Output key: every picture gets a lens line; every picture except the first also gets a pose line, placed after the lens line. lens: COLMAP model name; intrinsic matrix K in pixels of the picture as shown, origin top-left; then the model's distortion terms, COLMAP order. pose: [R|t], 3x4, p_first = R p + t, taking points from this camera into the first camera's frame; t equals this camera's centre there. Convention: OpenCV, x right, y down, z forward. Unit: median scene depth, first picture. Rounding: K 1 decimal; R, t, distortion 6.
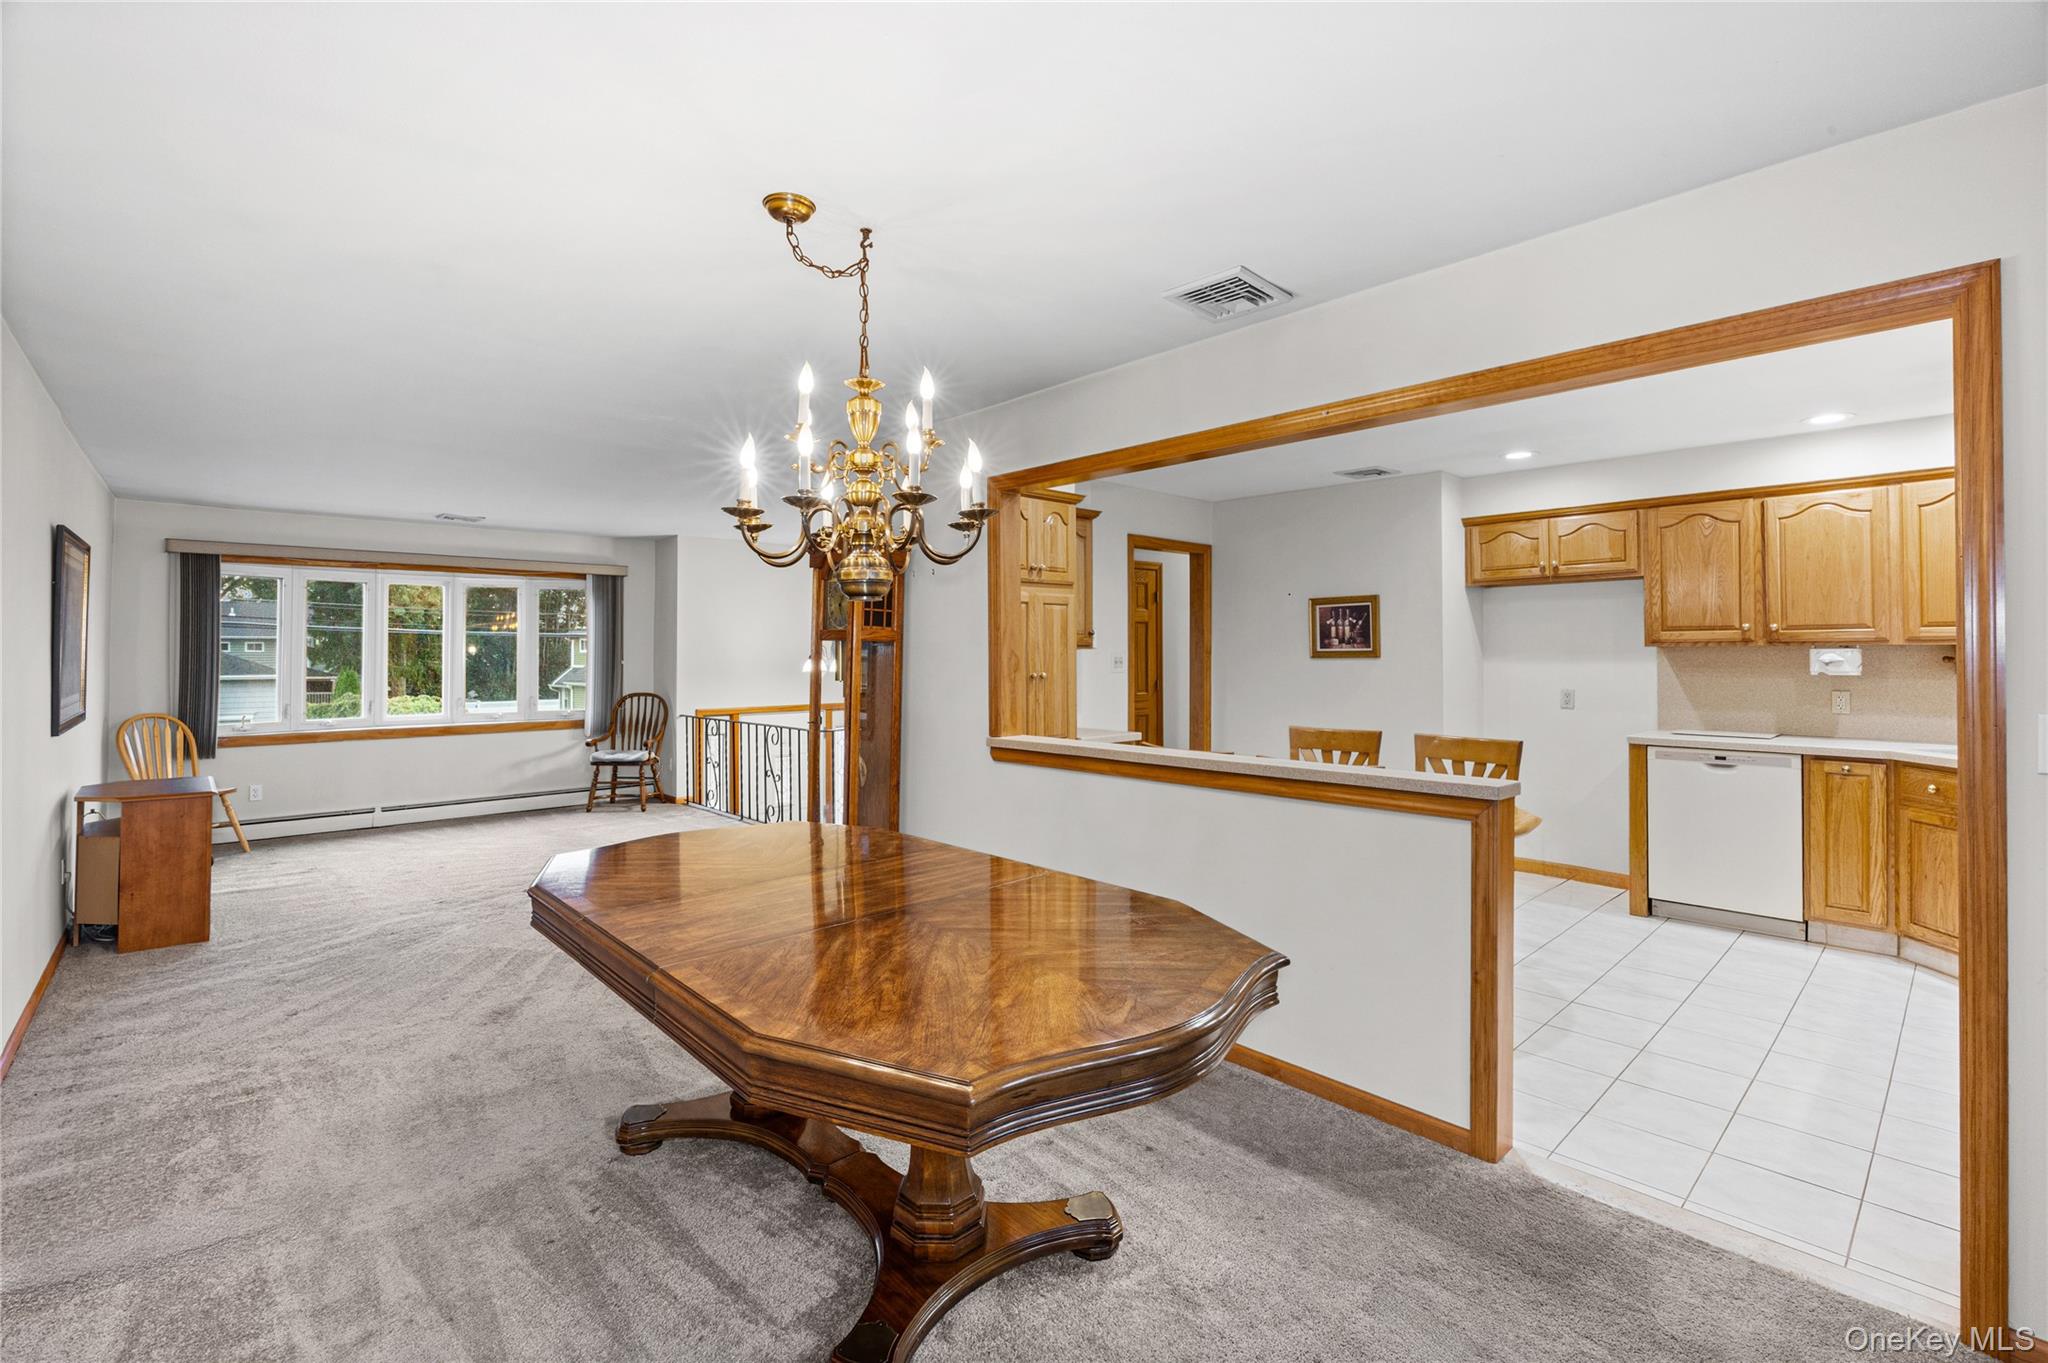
lens RADIAL K [[900.8, 0, 1032.6], [0, 900.8, 650.4], [0, 0, 1]] dist [-0.013783, 0.001699]
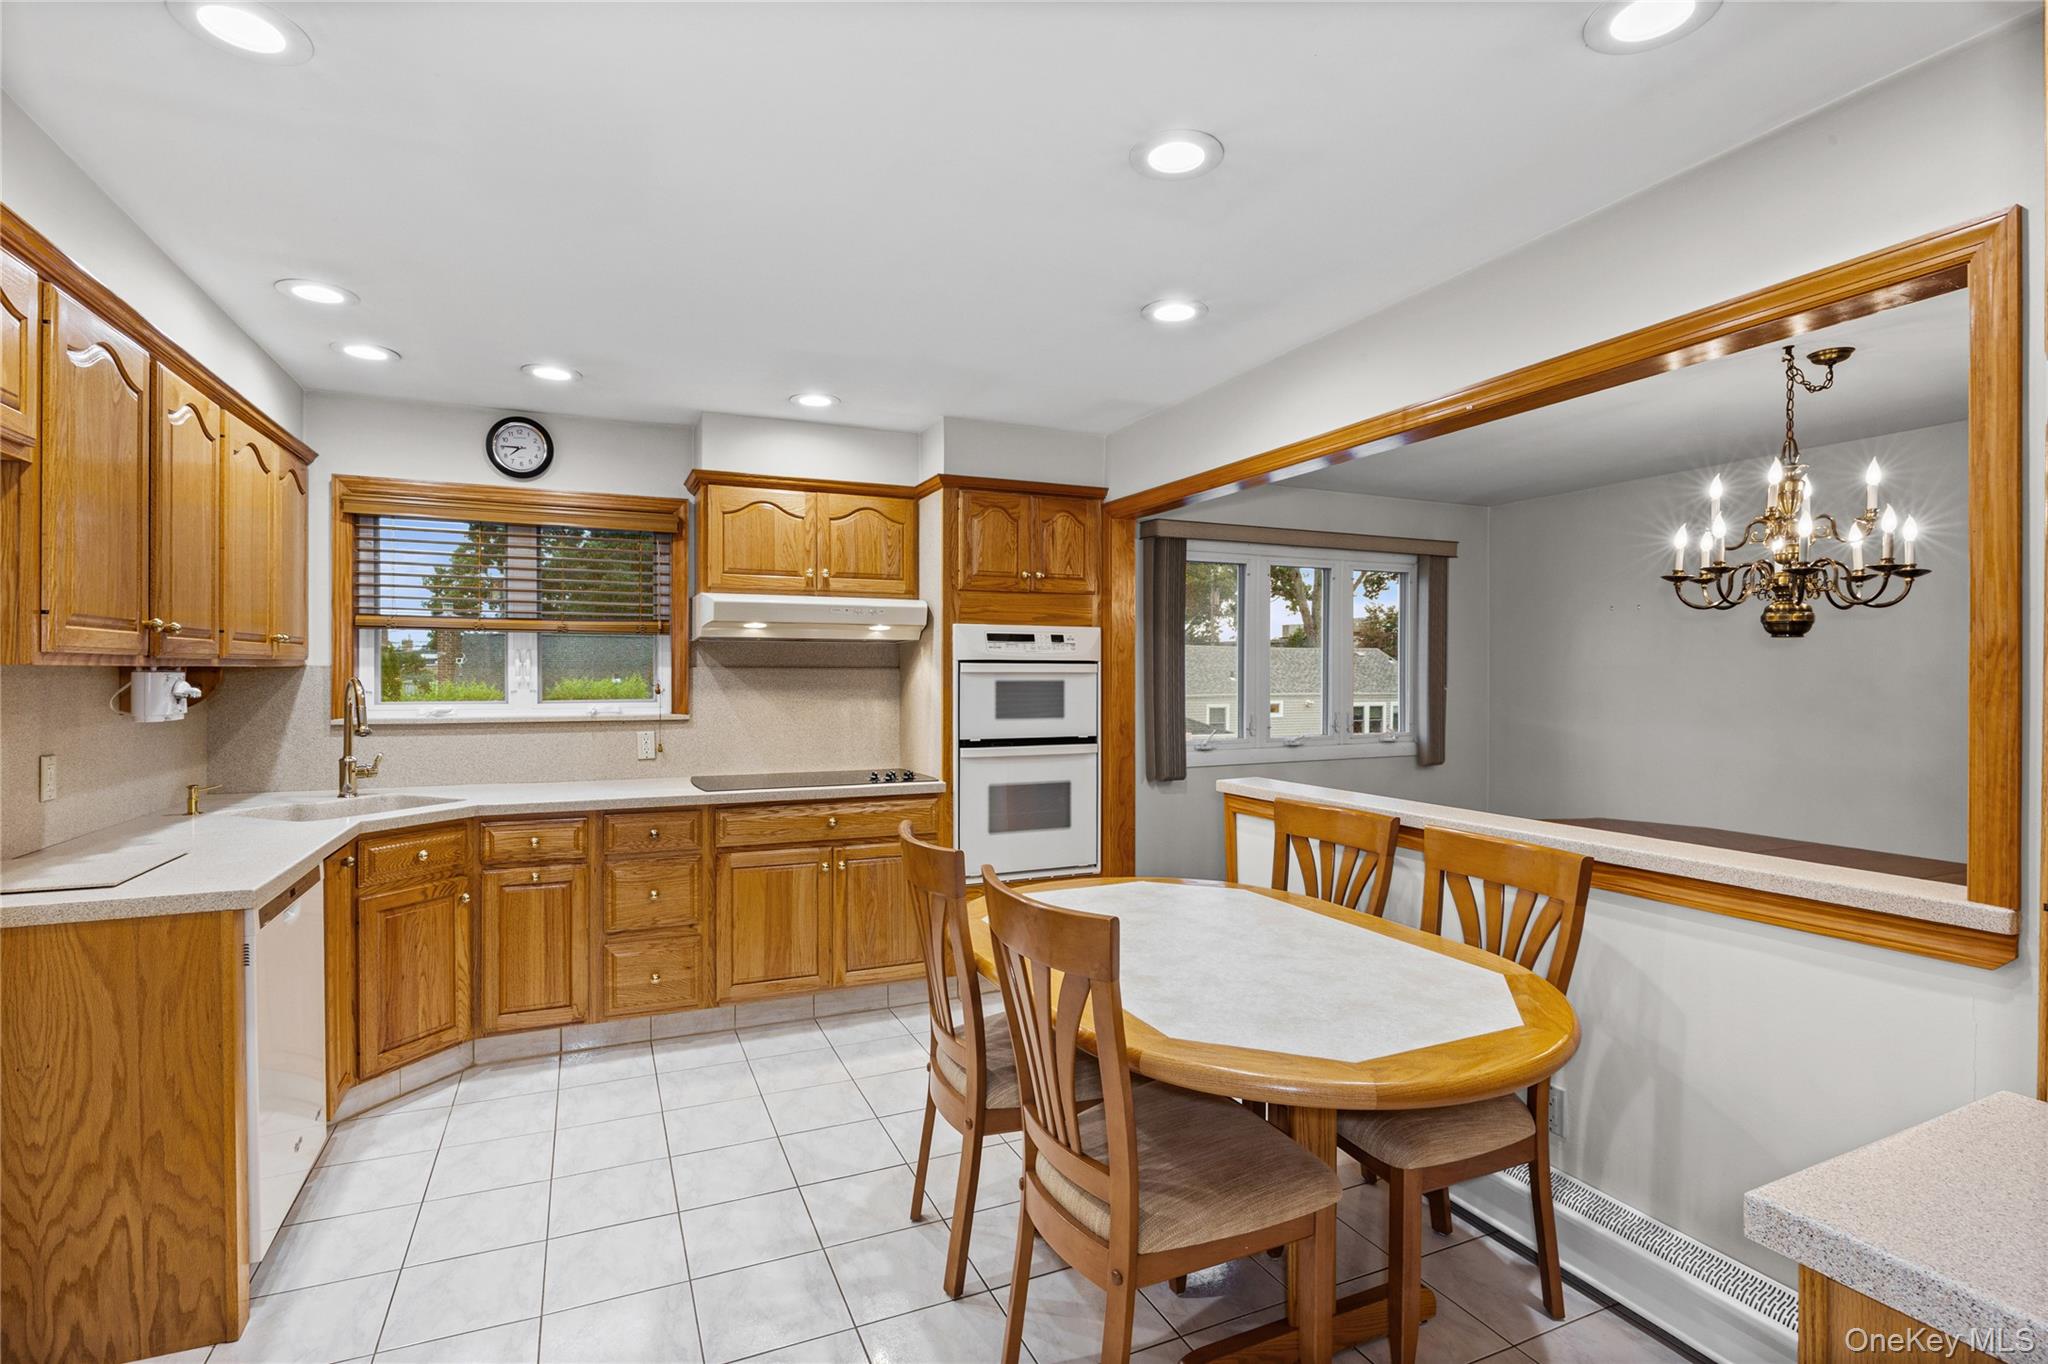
lens RADIAL K [[954.1, 0, 1014.8], [0, 954.1, 682.1], [0, 0, 1]] dist [-0.015046, 0.000766]
pose [[-0.946522, -0.001329, 0.322637, 0.192298], [-0.000120, 0.999993, 0.003767, 0.001810], [-0.322640, 0.003527, -0.946515, 1.187015]]
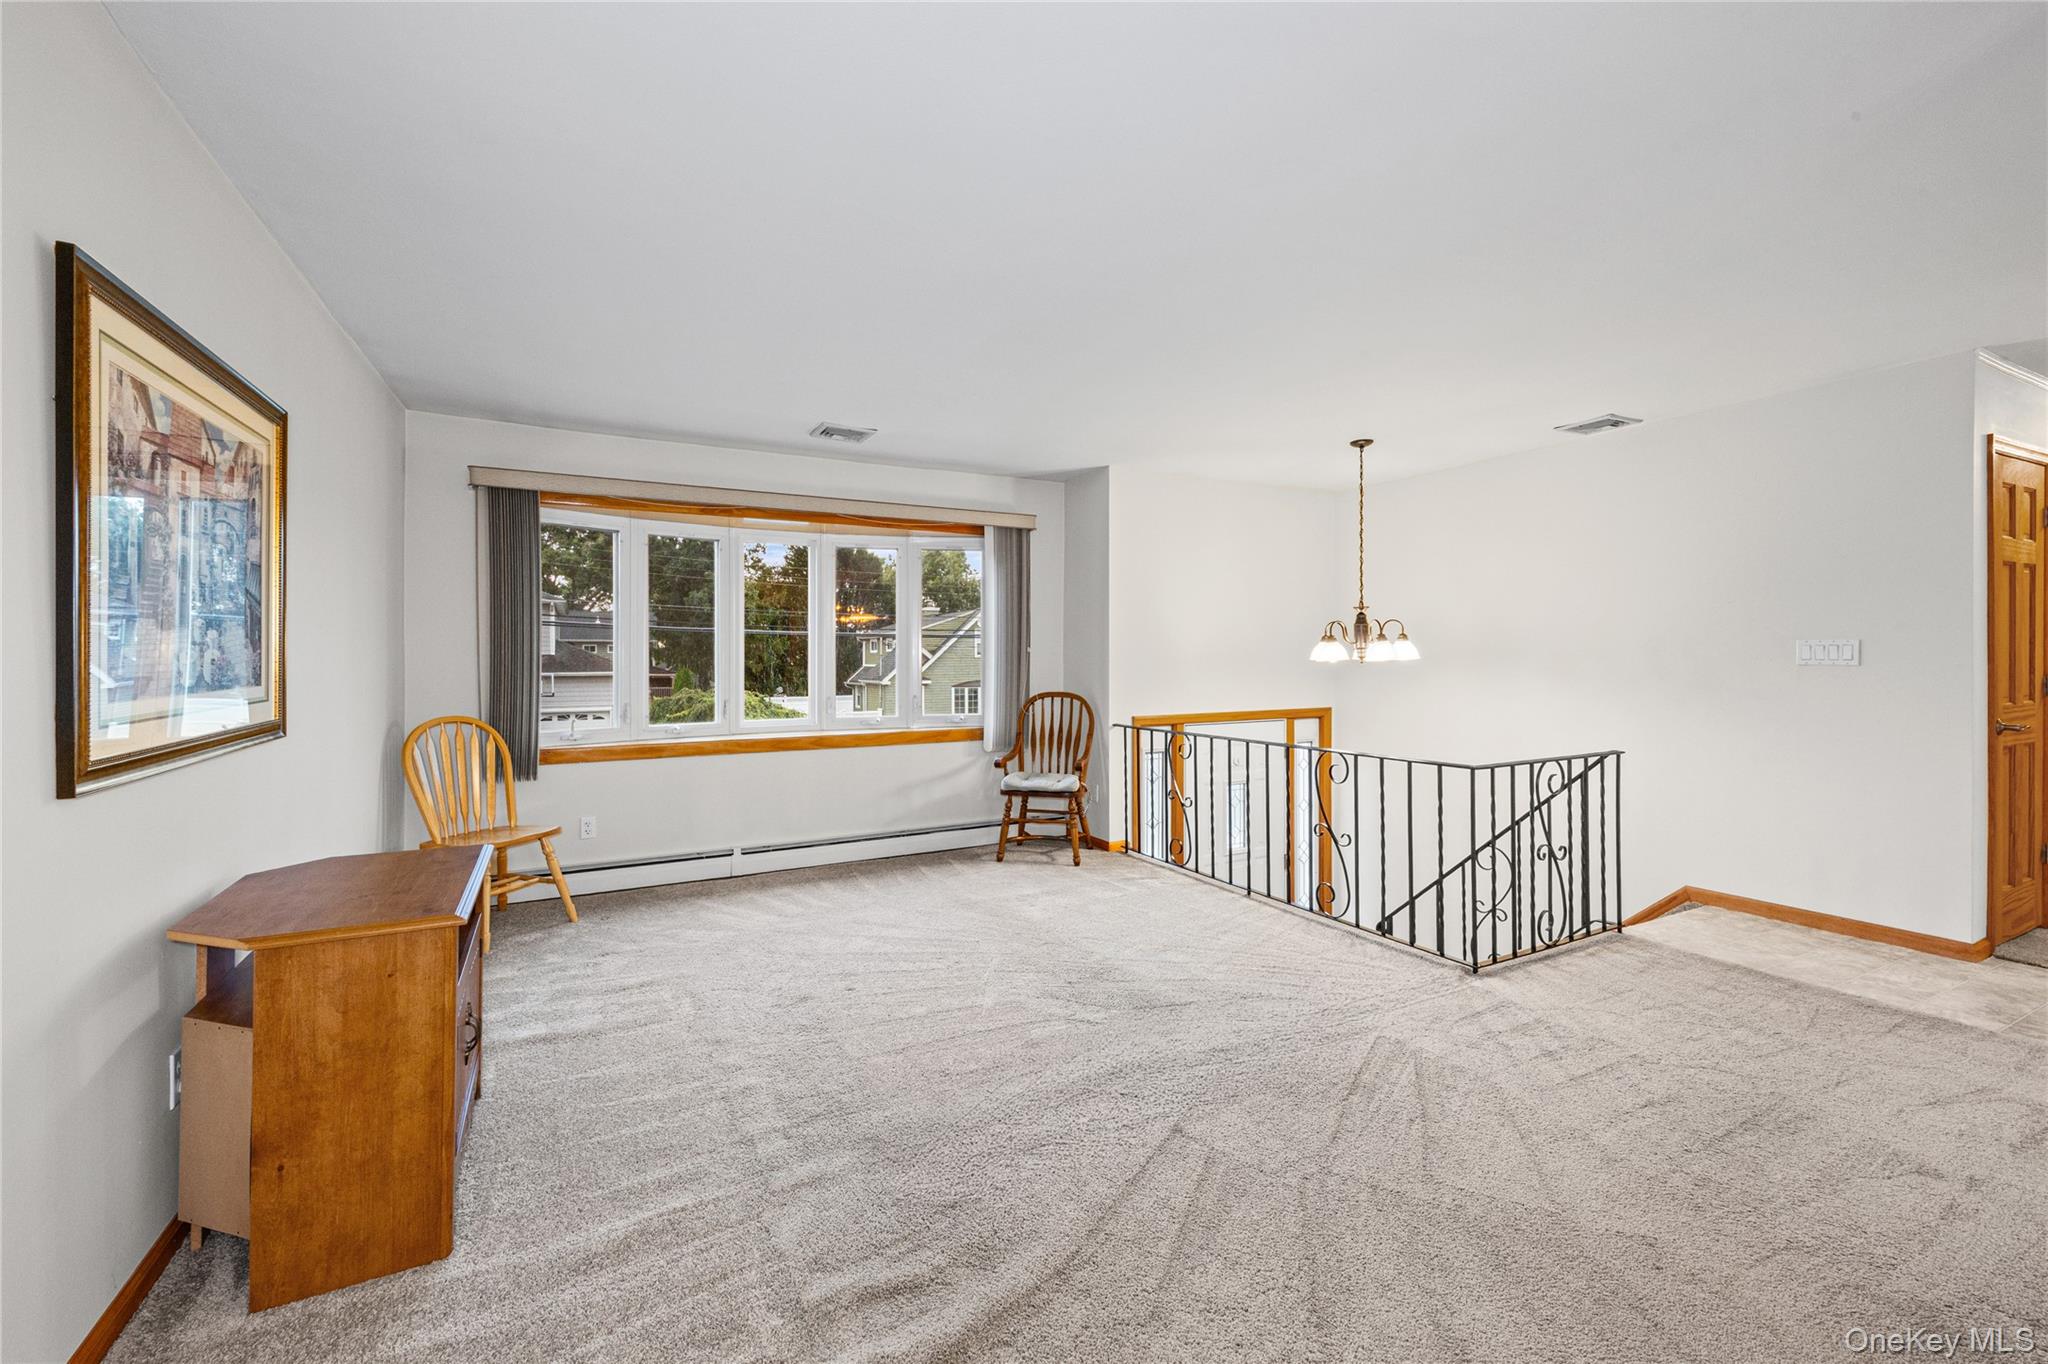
lens RADIAL K [[829.0, 0, 1037.9], [0, 829.0, 660.6], [0, 0, 1]] dist [0.015888, -0.001027]
pose [[0.969894, -0.001893, -0.243520, -0.471876], [0.003925, 0.999961, 0.007861, 0.028272], [0.243495, -0.008581, 0.969864, 0.582908]]
